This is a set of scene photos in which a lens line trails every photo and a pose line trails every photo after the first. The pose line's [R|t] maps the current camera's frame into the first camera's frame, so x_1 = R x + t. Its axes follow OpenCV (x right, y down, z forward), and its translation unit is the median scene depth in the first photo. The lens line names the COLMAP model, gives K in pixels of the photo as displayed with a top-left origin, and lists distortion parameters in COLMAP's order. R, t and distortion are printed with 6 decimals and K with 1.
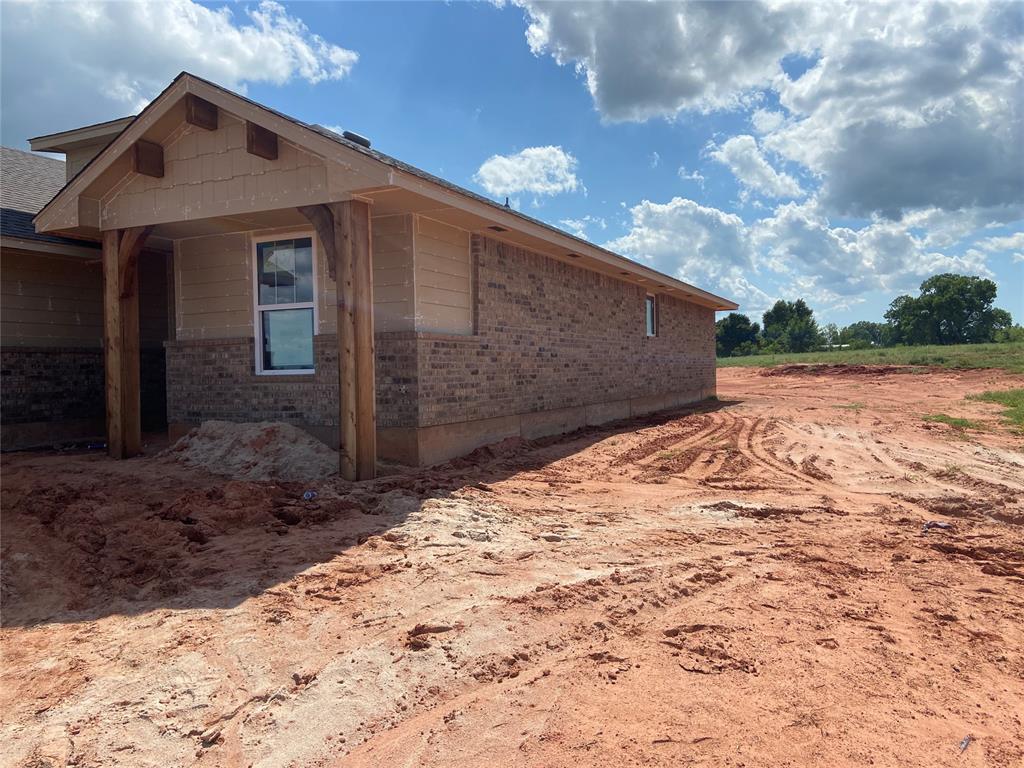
lens RADIAL K [[769.5, 0, 512.0], [0, 769.5, 384.0], [0, 0, 1]] dist [0.113027, -0.131237]
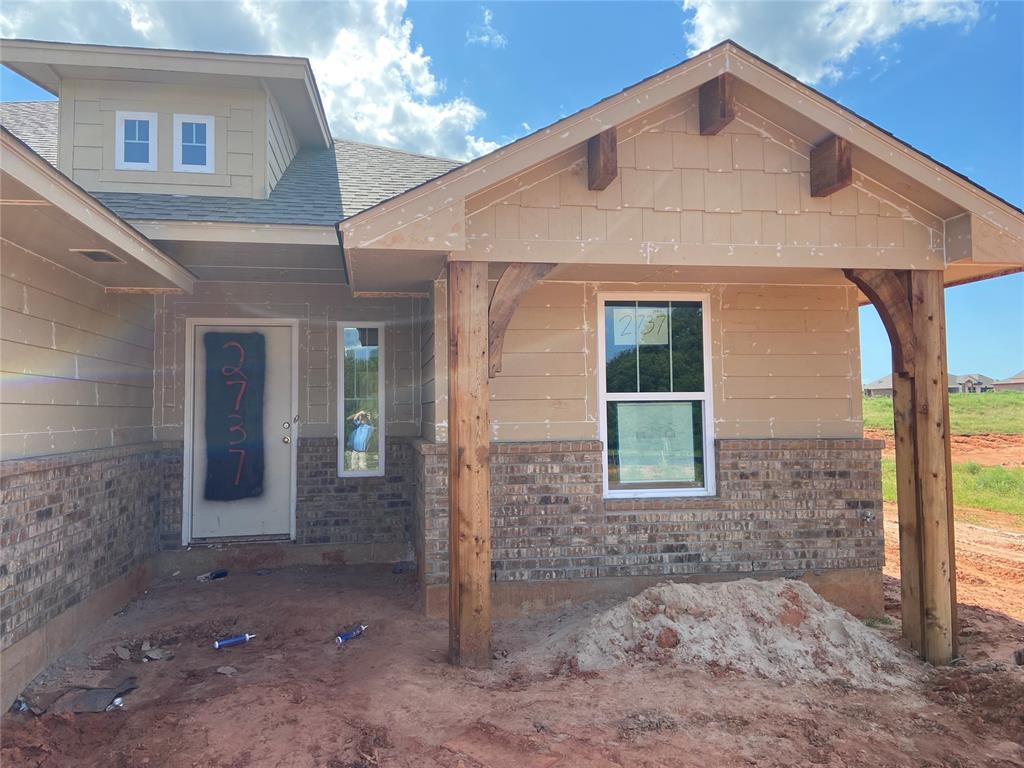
lens RADIAL K [[765.0, 0, 504.2], [0, 765.0, 373.3], [0, 0, 1]] dist [0.108657, -0.135969]
pose [[0.819539, 0.039842, 0.571637, -0.800266], [0.004864, 0.997060, -0.076467, -0.069904], [-0.573003, 0.065449, 0.816936, 0.527718]]
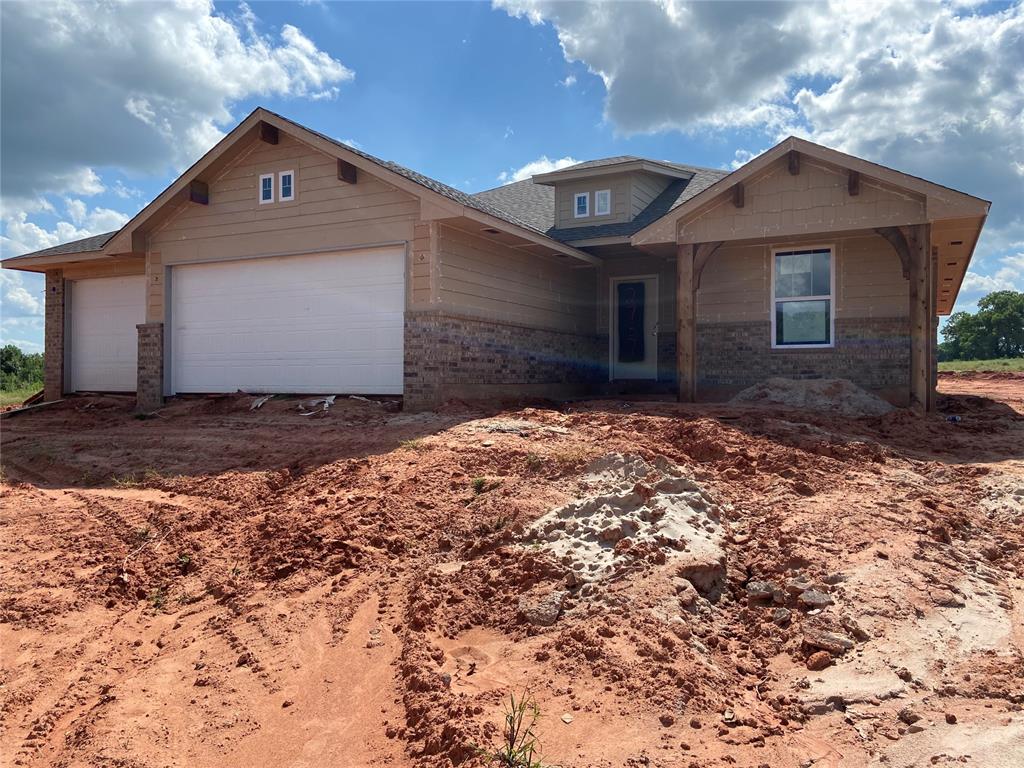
lens RADIAL K [[765.0, 0, 504.2], [0, 765.0, 373.3], [0, 0, 1]] dist [0.108657, -0.135969]
pose [[0.998770, 0.020979, -0.044924, -0.764930], [-0.022129, 0.999436, -0.025257, 0.080043], [0.044369, 0.026220, 0.998671, -0.398918]]
